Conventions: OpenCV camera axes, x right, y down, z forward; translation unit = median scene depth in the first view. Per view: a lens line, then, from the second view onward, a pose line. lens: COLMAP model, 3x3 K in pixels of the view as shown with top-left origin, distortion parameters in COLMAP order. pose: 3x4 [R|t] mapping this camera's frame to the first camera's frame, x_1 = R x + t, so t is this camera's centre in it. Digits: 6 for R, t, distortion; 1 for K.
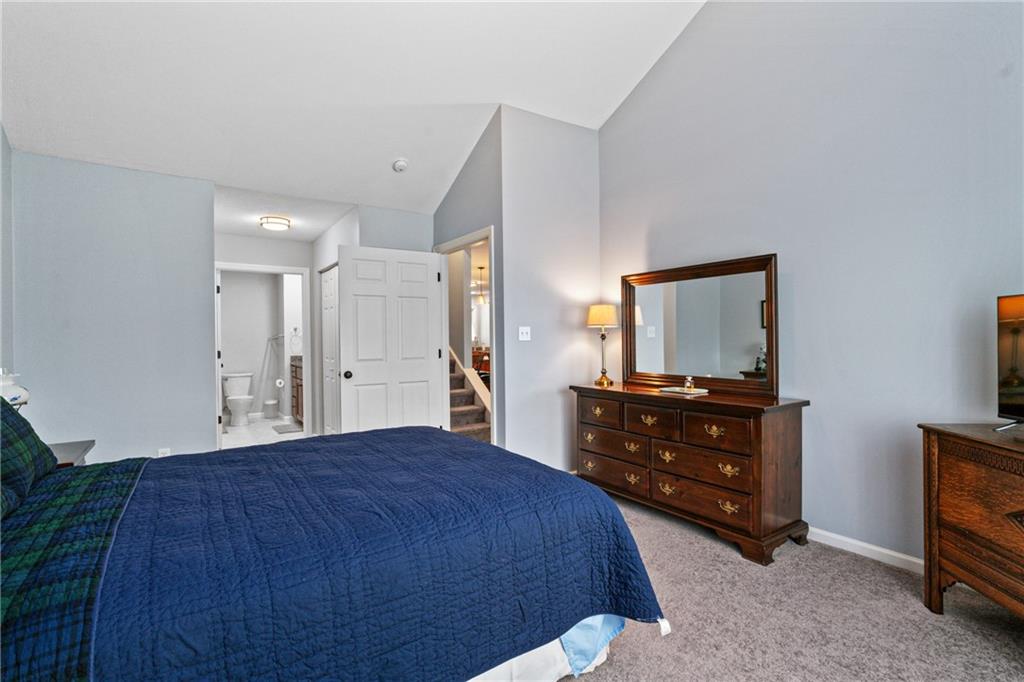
lens RADIAL K [[466.0, 0, 502.6], [0, 466.0, 341.6], [0, 0, 1]] dist [0.003834, 0.000413]
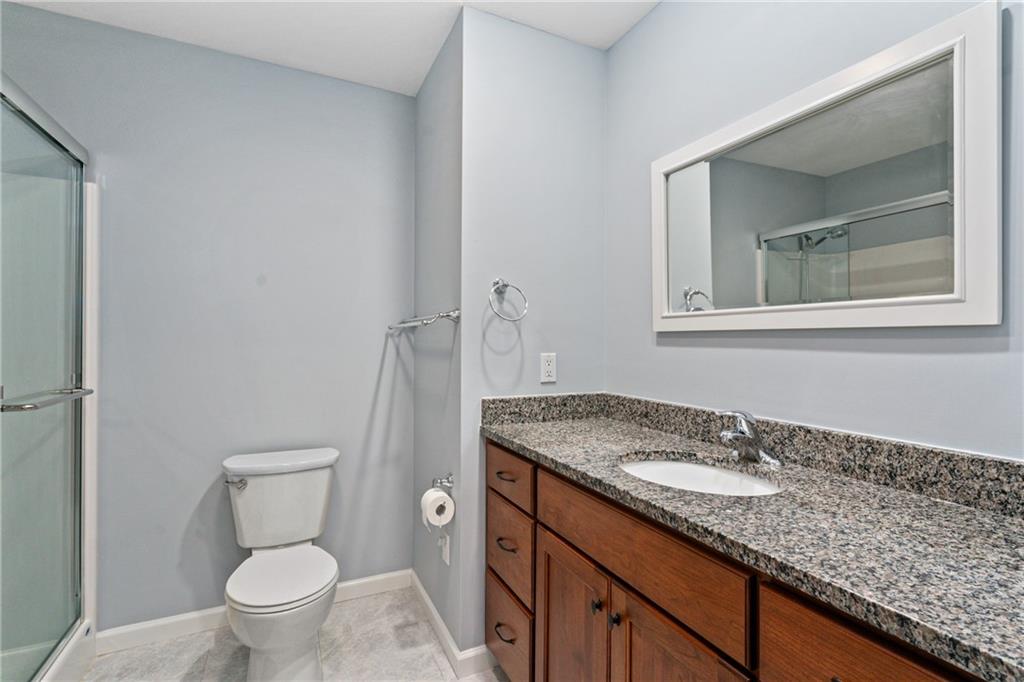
lens RADIAL K [[466.0, 0, 515.5], [0, 466.0, 342.3], [0, 0, 1]] dist [0.003834, 0.000413]
pose [[0.989521, 0.005528, -0.144283, -0.401555], [-0.005408, 0.999985, 0.001226, 0.000667], [0.144288, -0.000433, 0.989536, 0.761861]]
